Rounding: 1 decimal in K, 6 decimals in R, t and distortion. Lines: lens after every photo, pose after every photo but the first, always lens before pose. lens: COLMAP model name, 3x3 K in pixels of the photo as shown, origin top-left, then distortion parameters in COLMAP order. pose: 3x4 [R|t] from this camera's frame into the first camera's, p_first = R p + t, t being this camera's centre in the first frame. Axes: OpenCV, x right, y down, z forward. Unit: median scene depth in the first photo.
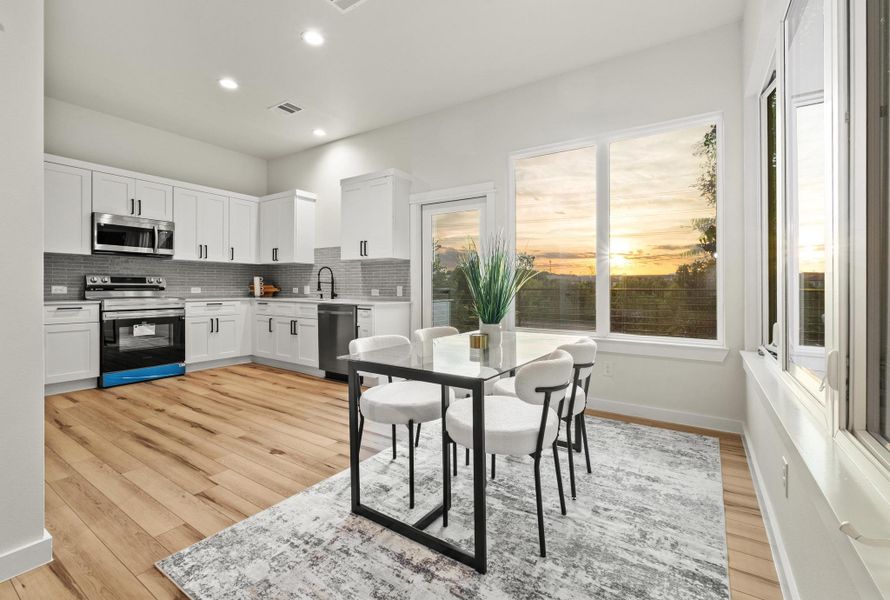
lens RADIAL K [[390.7, 0, 446.0], [0, 390.7, 289.8], [0, 0, 1]] dist [-0.000052, 0.005158]
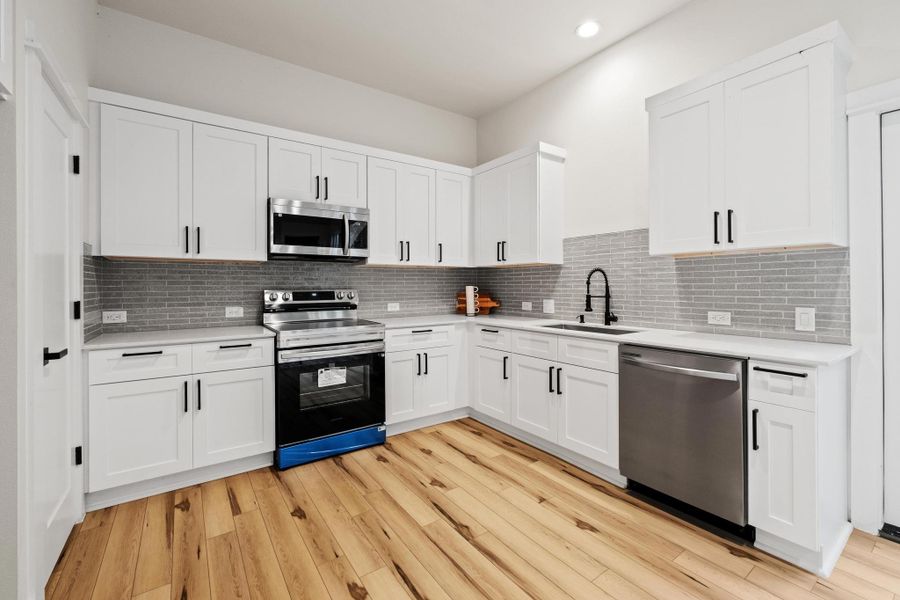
lens RADIAL K [[393.2, 0, 452.9], [0, 393.2, 285.3], [0, 0, 1]] dist [-0.001977, 0.000563]
pose [[0.932802, -0.012612, -0.360168, -0.331445], [0.009485, 0.999900, -0.010449, -0.033920], [0.360264, 0.006331, 0.932829, 0.440618]]
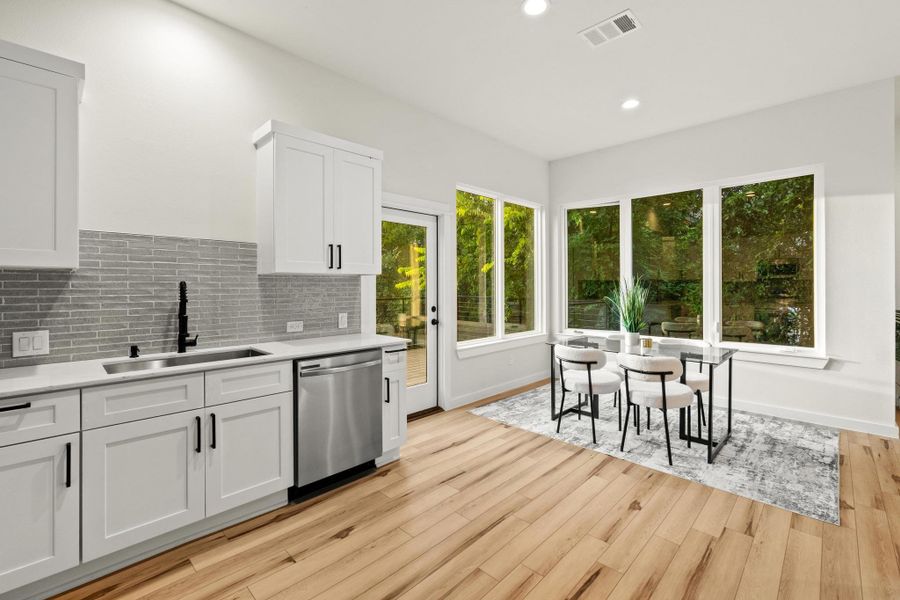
lens RADIAL K [[393.2, 0, 452.9], [0, 393.2, 285.3], [0, 0, 1]] dist [-0.001977, 0.000563]
pose [[0.174796, -0.004787, 0.984593, -0.770205], [0.012889, 0.999914, 0.002573, -0.057616], [-0.984520, 0.012241, 0.174843, 0.687159]]
